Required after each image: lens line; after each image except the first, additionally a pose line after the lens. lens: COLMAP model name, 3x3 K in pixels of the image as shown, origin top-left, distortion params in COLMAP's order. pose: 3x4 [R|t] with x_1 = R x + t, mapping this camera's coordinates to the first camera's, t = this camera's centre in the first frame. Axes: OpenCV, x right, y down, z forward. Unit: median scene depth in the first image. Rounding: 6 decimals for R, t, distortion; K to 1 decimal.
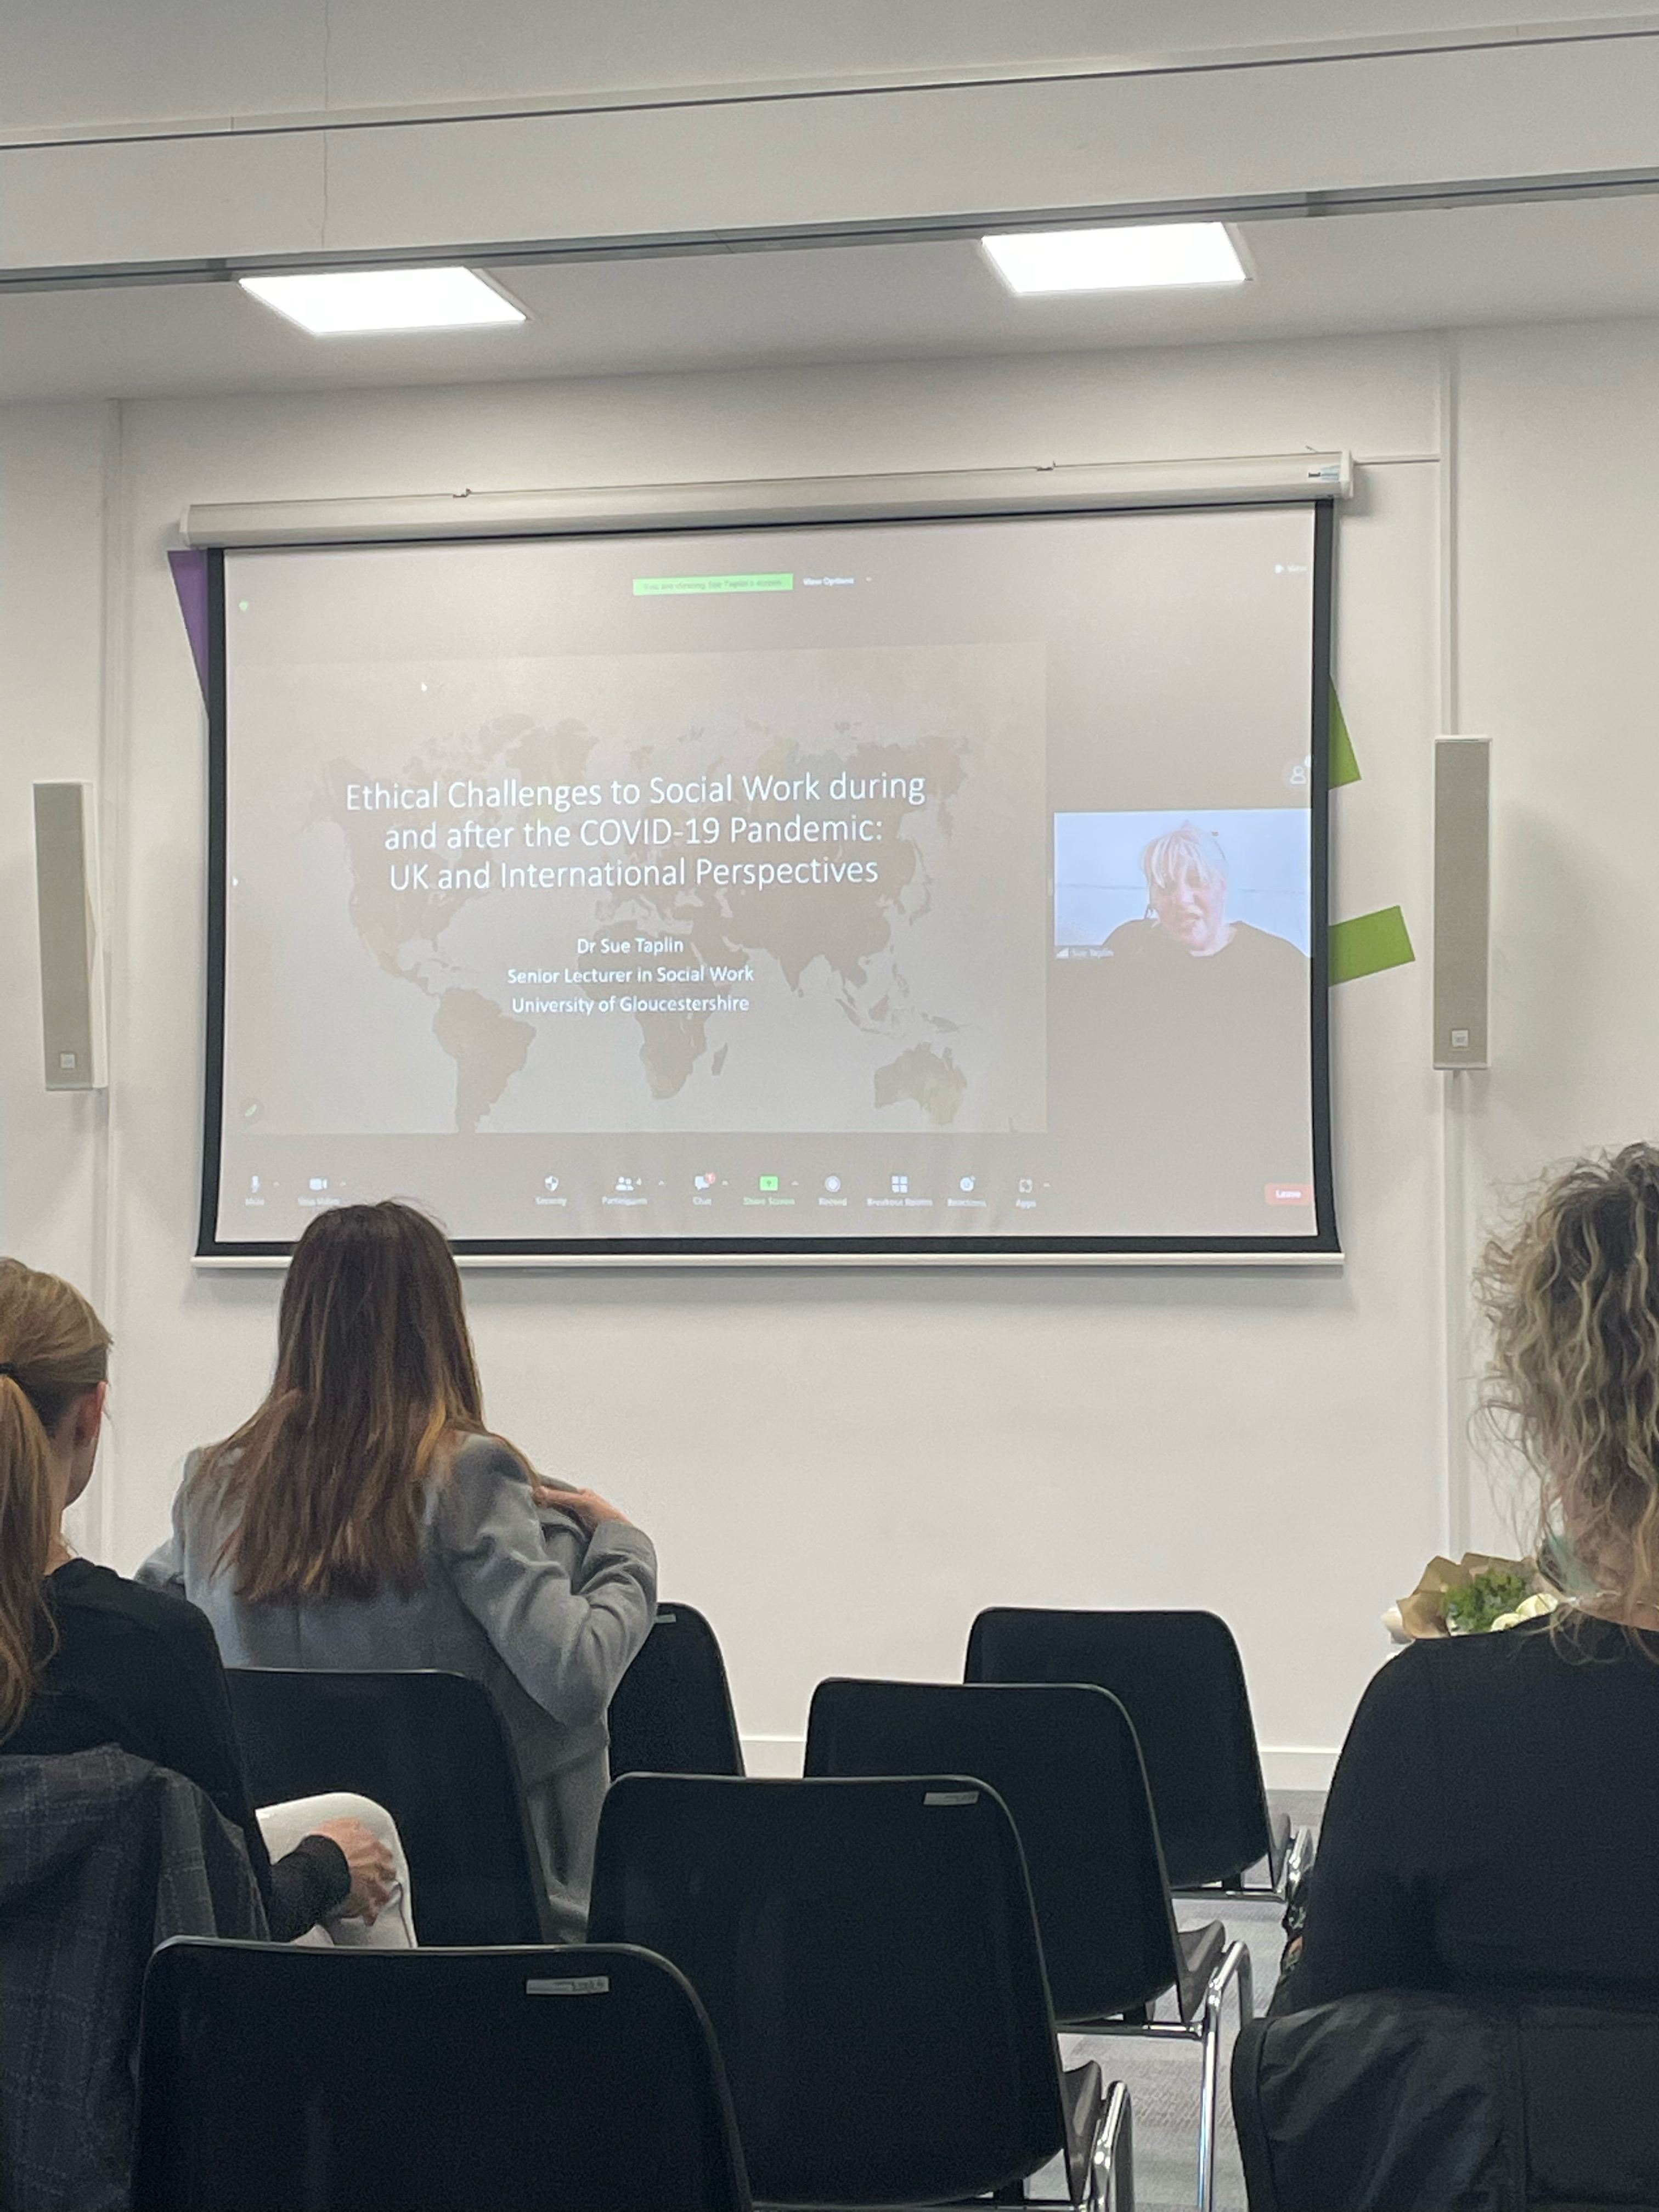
lens RADIAL K [[4010.9, 0, 910.7], [0, 4010.9, 1016.1], [0, 0, 1]] dist [0.102245, 0.000000]
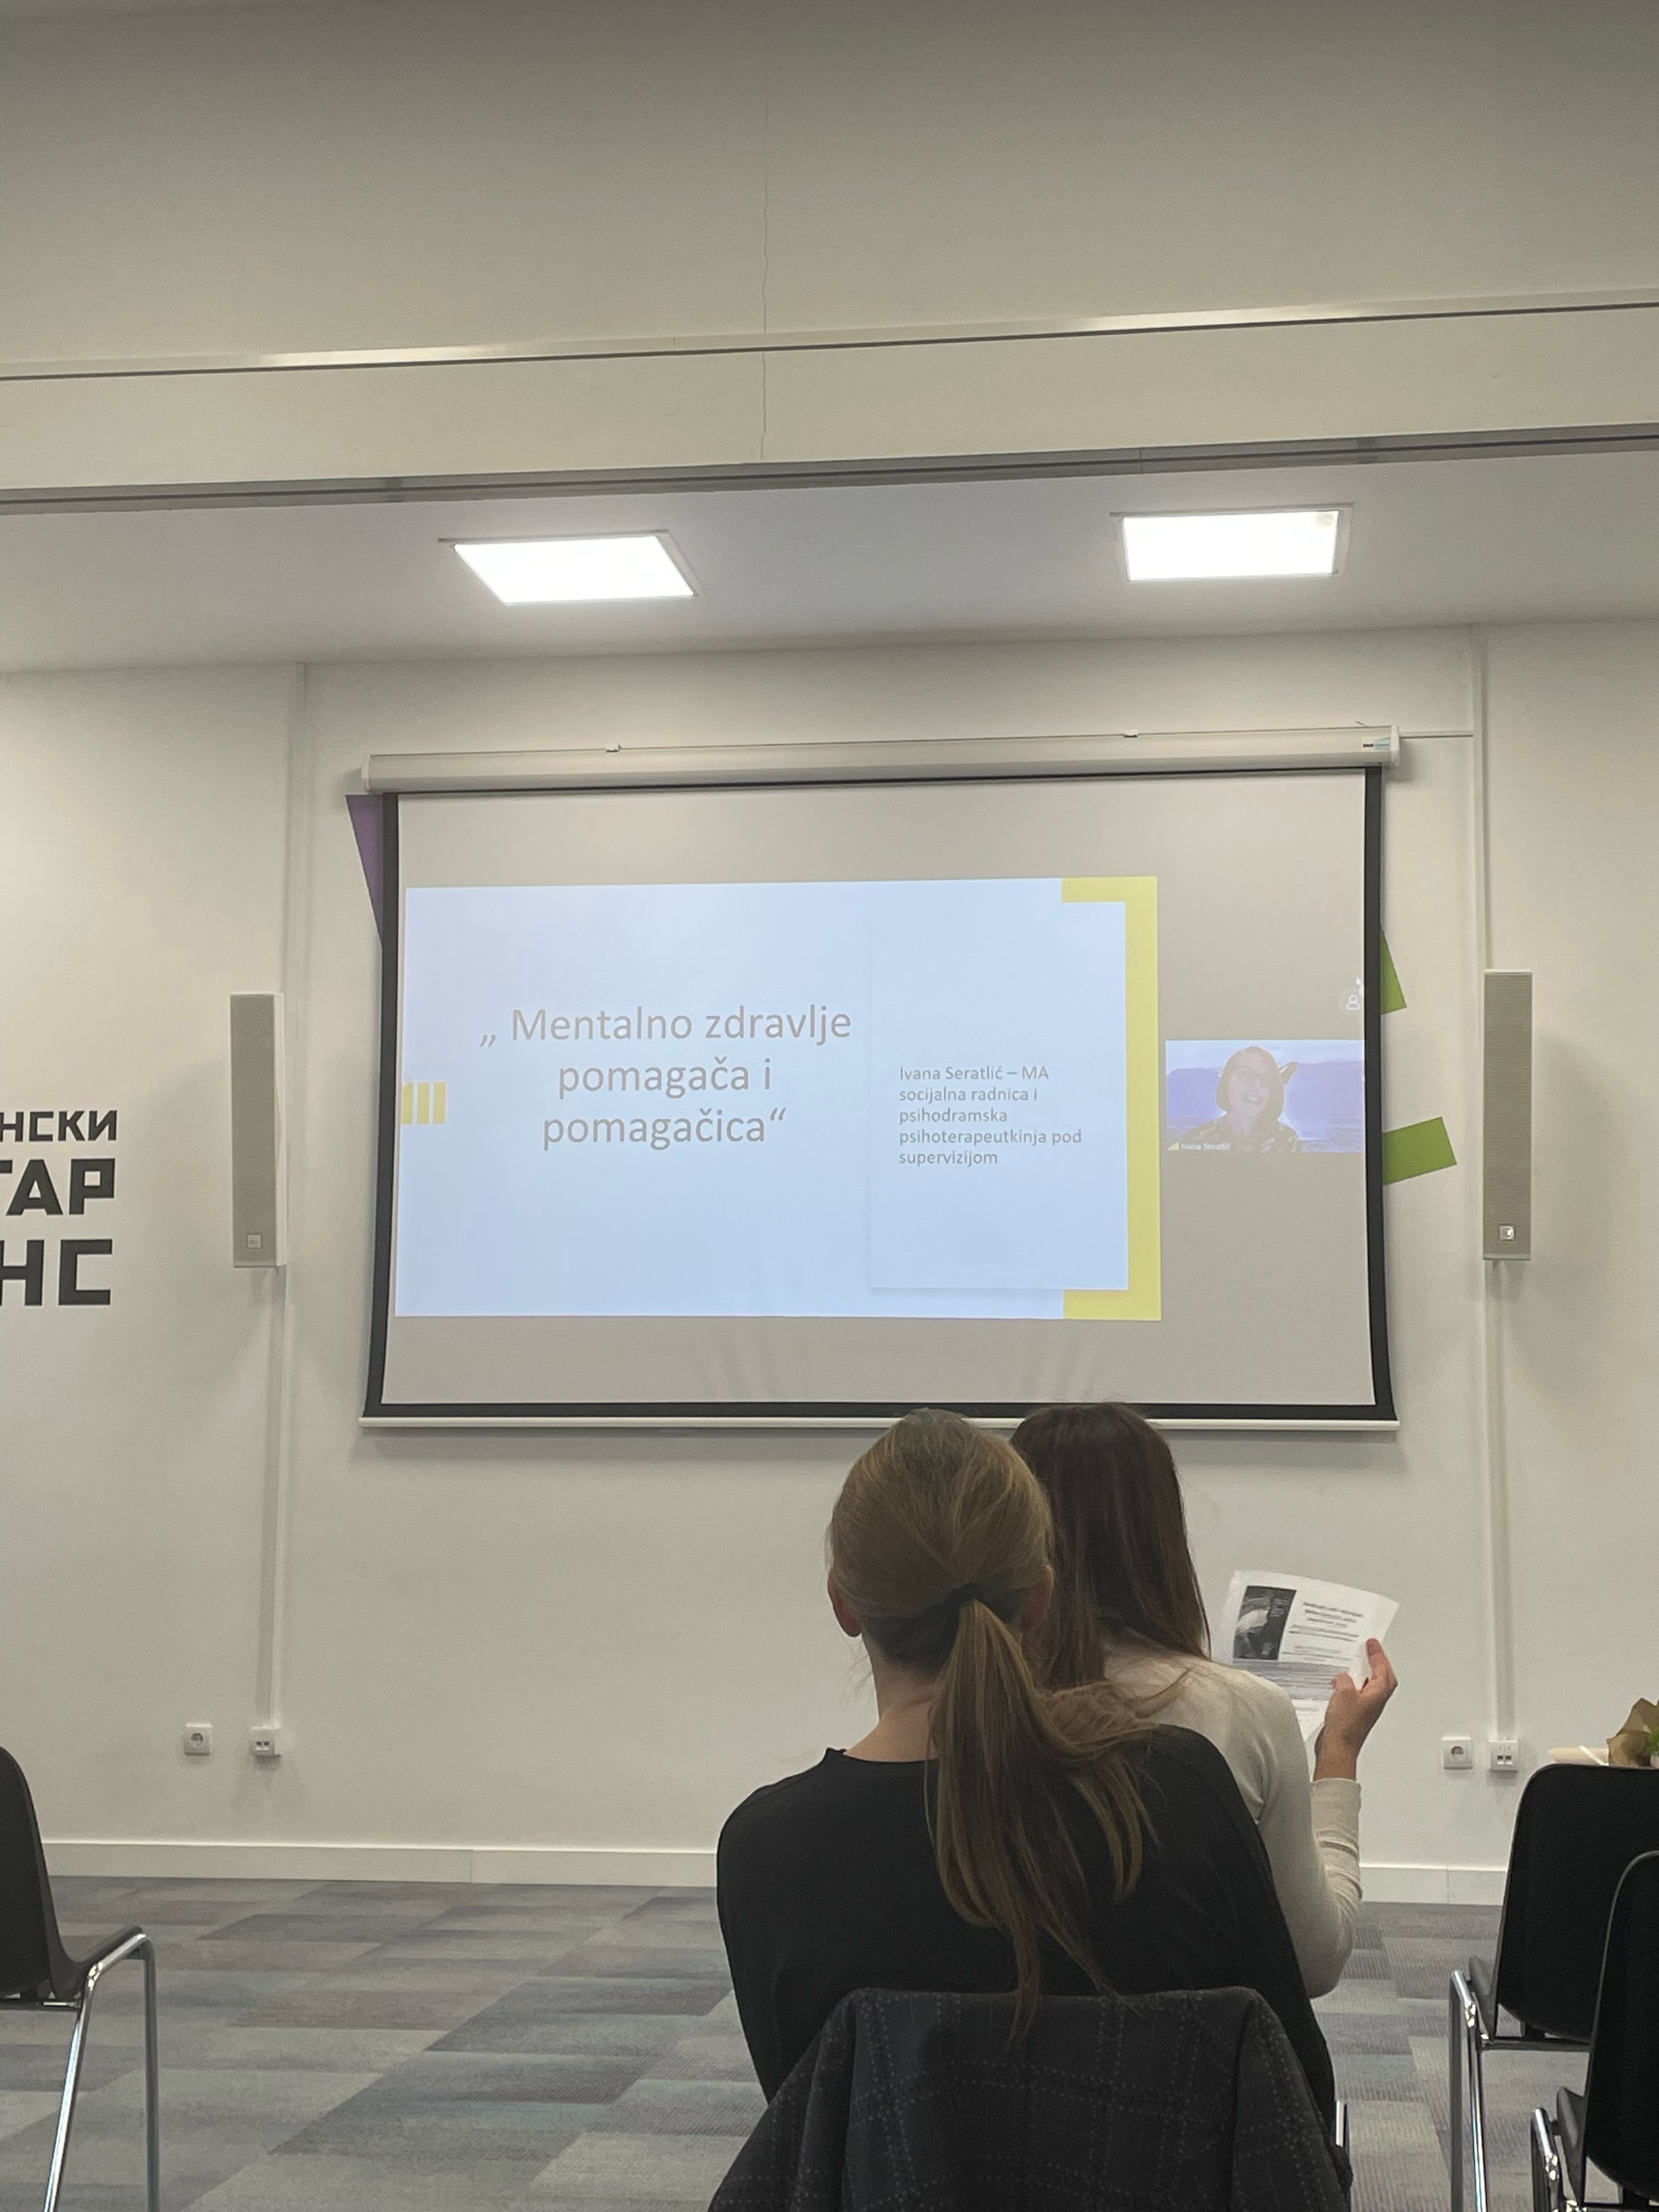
lens RADIAL K [[3083.7, 0, 833.7], [0, 3083.7, 1017.2], [0, 0, 1]] dist [0.029328, 0.000000]
pose [[0.996669, 0.015690, 0.080031, -0.123583], [-0.010011, 0.997435, -0.070871, 0.008559], [-0.080938, 0.069833, 0.994270, 0.131342]]
